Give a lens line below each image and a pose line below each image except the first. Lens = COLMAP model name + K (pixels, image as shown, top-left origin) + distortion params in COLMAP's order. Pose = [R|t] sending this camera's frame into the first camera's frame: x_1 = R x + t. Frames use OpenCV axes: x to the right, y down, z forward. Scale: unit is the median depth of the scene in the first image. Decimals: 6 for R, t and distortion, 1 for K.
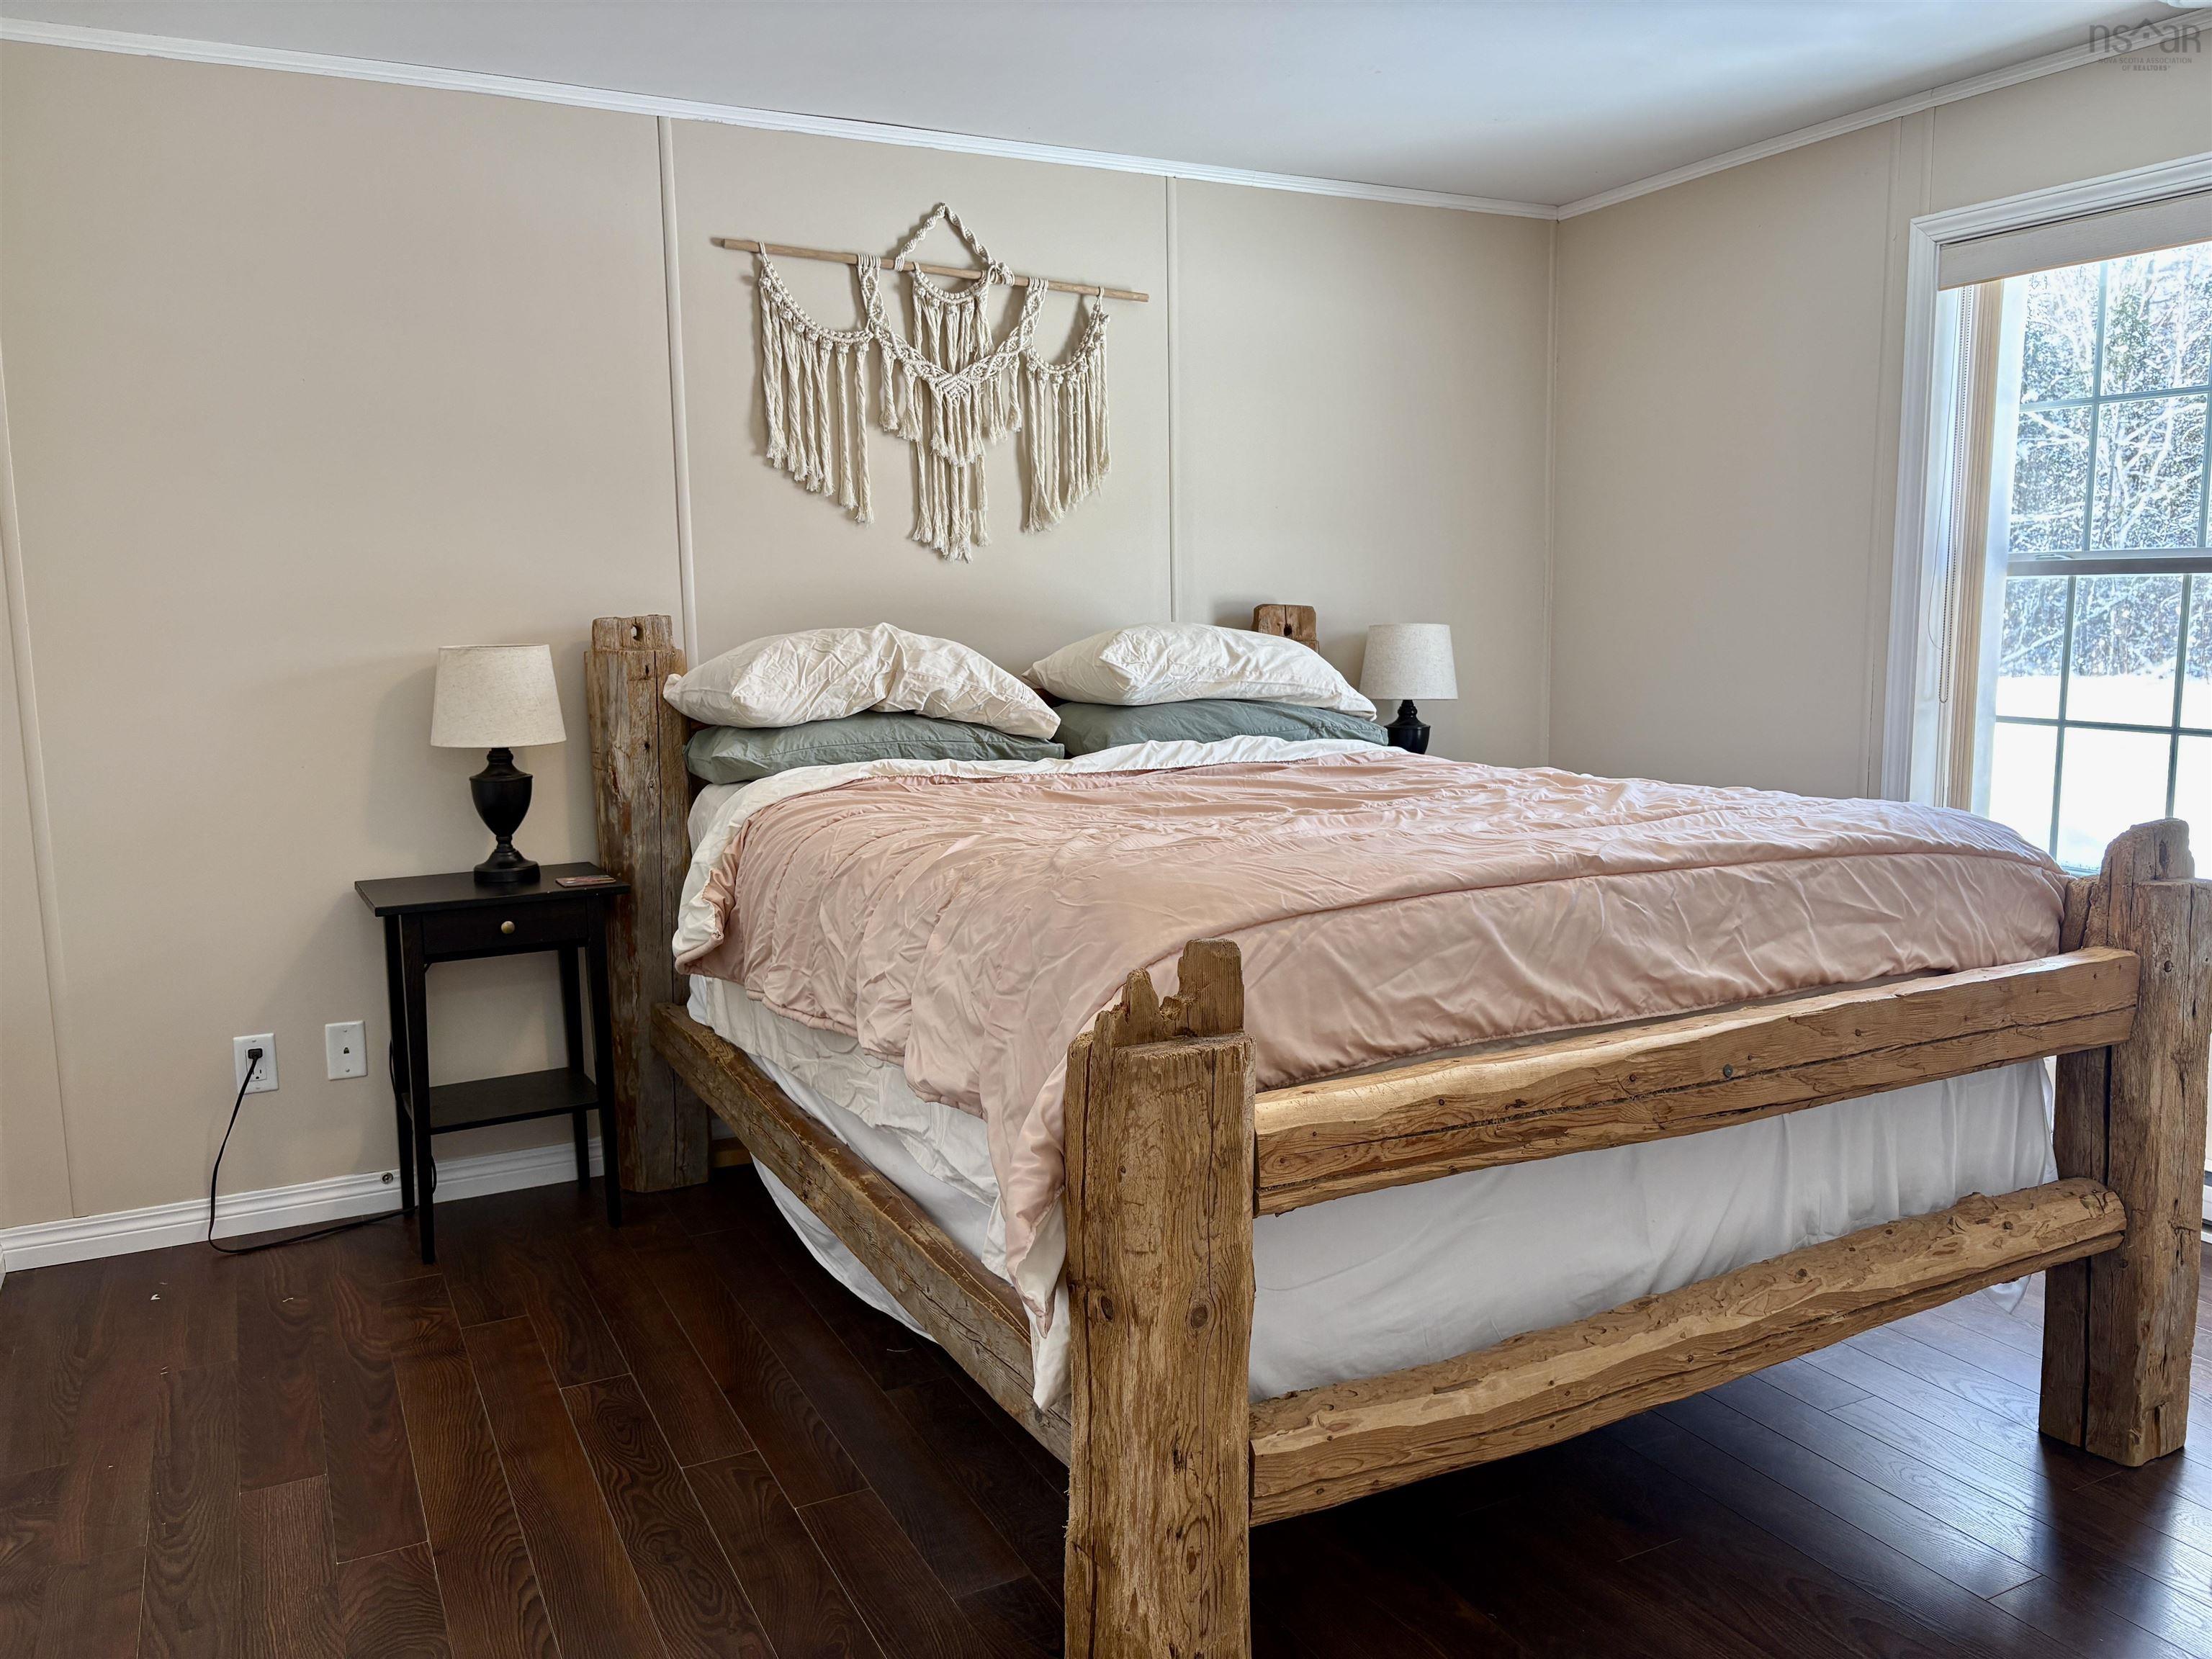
lens RADIAL K [[1684.4, 0, 1093.6], [0, 1684.4, 851.1], [0, 0, 1]] dist [0.000302, -0.002350]
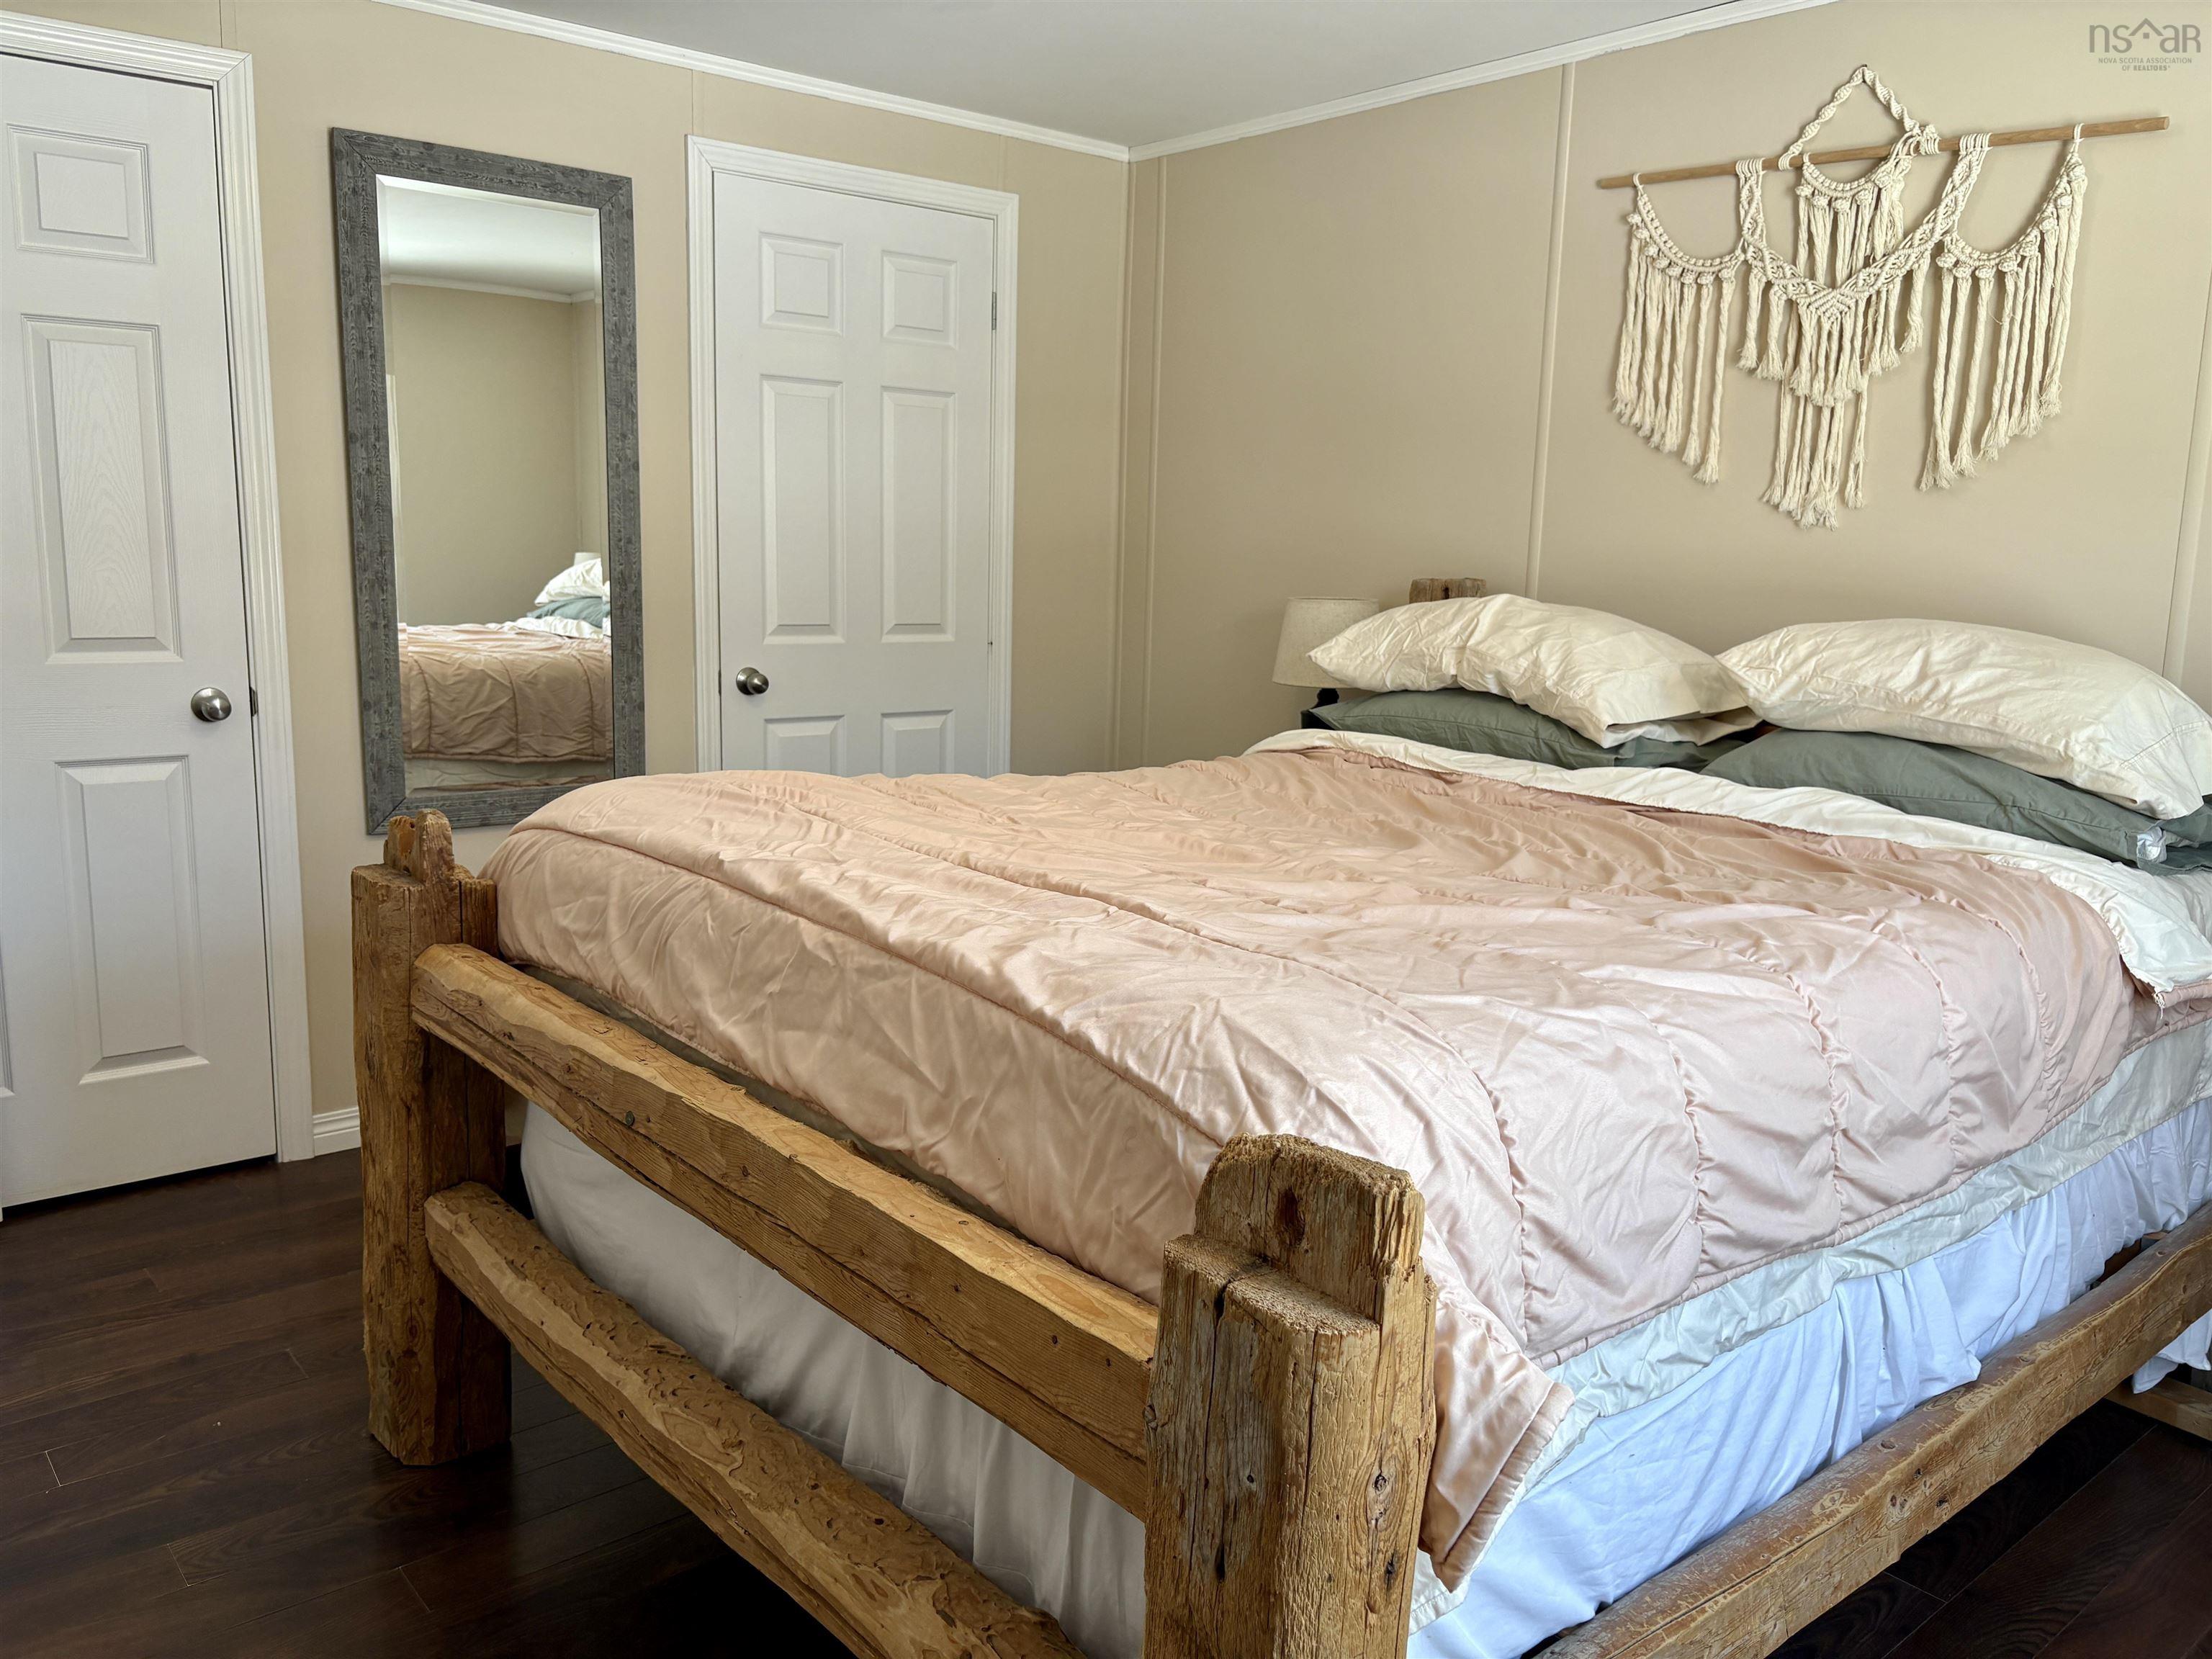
lens RADIAL K [[1679.6, 0, 1106.0], [0, 1679.6, 829.5], [0, 0, 1]] dist [0.067290, -0.087174]
pose [[0.231307, 0.182540, -0.955602, 0.662983], [-0.169530, 0.974775, 0.145167, -0.098994], [0.957996, 0.128425, 0.256418, 0.525074]]
